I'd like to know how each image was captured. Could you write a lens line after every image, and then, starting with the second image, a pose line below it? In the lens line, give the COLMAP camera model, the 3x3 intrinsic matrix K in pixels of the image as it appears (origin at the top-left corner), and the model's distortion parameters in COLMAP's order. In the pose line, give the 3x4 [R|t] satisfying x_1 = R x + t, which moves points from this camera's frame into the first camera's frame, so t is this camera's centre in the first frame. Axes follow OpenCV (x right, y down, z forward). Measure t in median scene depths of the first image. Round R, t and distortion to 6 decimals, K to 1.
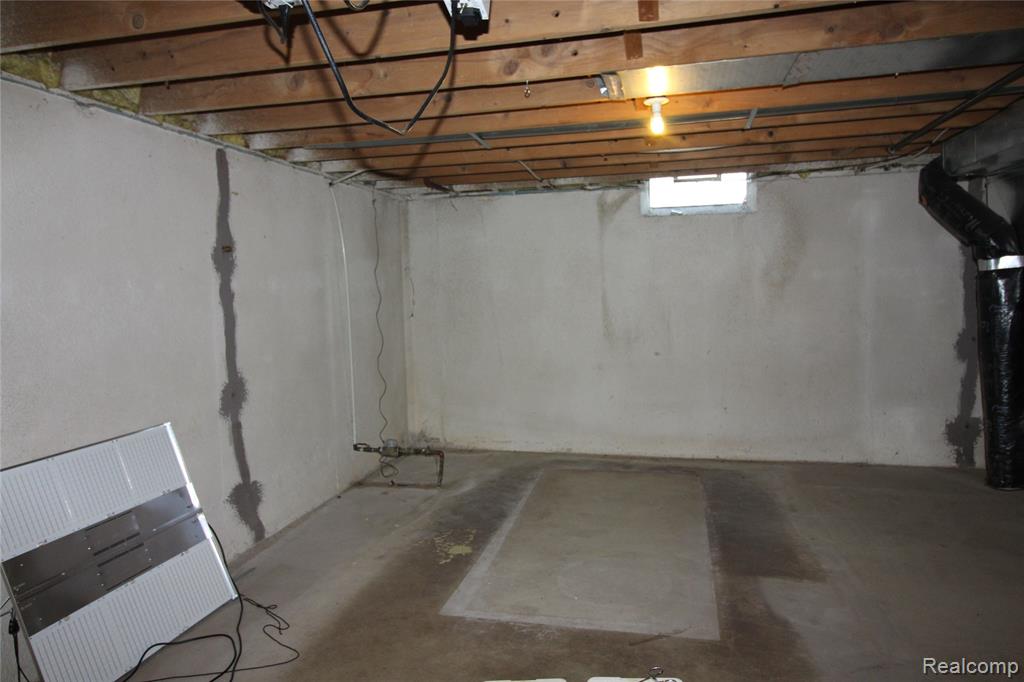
lens RADIAL K [[655.2, 0, 516.4], [0, 655.2, 343.1], [0, 0, 1]] dist [0.007899, -0.010580]
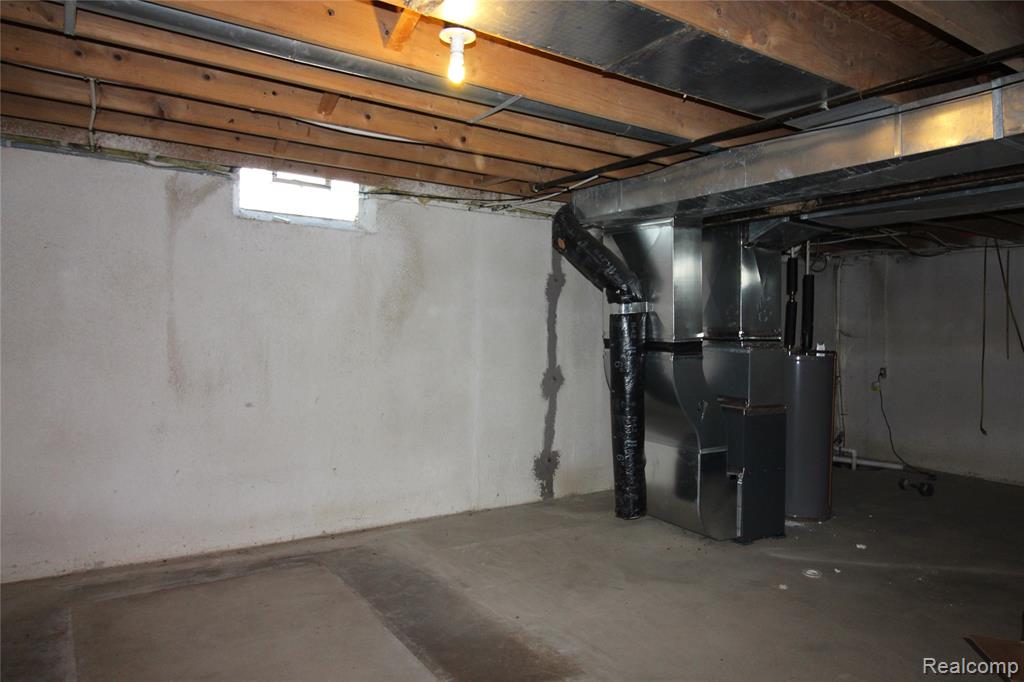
lens RADIAL K [[655.2, 0, 510.4], [0, 655.2, 334.5], [0, 0, 1]] dist [0.007899, -0.010580]
pose [[0.676643, 0.032590, 0.735590, -0.138680], [0.022254, 0.997658, -0.064671, -0.009044], [-0.735975, 0.060129, 0.674333, 0.300411]]
